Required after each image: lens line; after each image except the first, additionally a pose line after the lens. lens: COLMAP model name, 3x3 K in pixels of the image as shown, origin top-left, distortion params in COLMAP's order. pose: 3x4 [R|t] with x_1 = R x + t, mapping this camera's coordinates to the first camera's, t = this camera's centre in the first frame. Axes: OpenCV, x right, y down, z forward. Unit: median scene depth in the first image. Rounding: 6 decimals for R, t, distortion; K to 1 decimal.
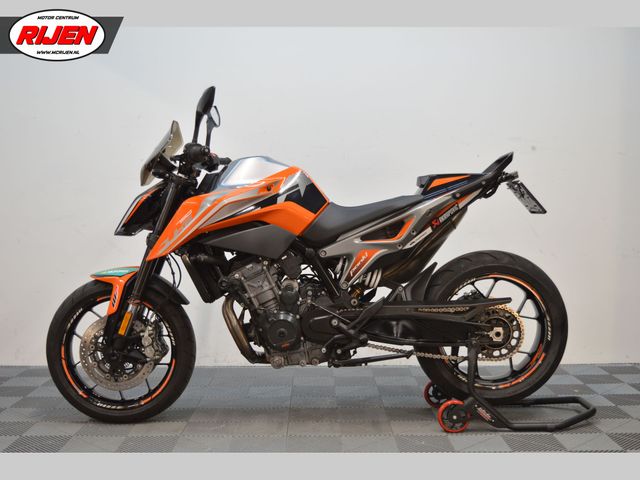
lens RADIAL K [[819.9, 0, 322.7], [0, 819.9, 239.7], [0, 0, 1]] dist [-0.070328, 0.000000]
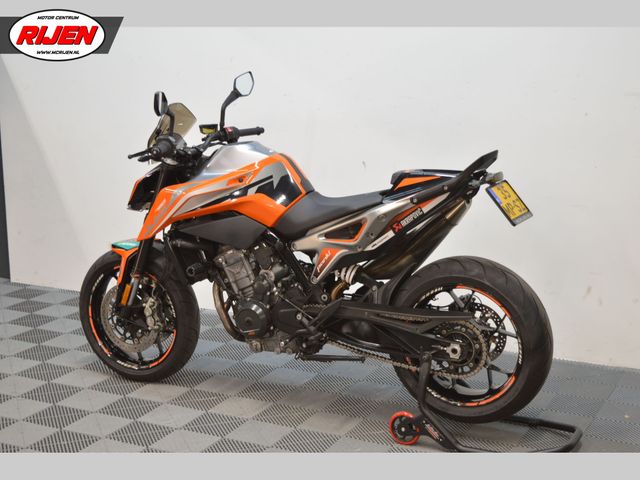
lens RADIAL K [[1085.5, 0, 318.7], [0, 1085.5, 239.4], [0, 0, 1]] dist [-0.009353, 0.000000]
pose [[0.889618, 0.090953, -0.447557, 0.613505], [-0.014007, 0.984942, 0.172319, -0.218211], [0.456490, -0.147029, 0.877496, -0.134664]]
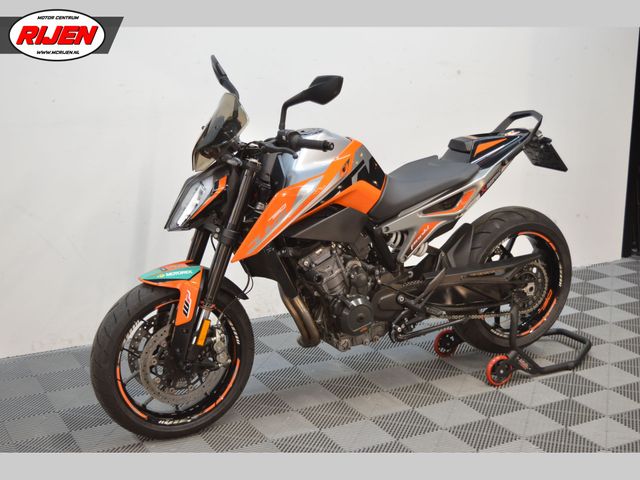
lens RADIAL K [[965.7, 0, 320.0], [0, 965.7, 240.5], [0, 0, 1]] dist [-0.026453, 0.000000]
pose [[0.884791, -0.106113, 0.453746, -0.585049], [0.014457, 0.979510, 0.200878, -0.200236], [-0.465764, -0.171175, 0.868195, 0.049885]]
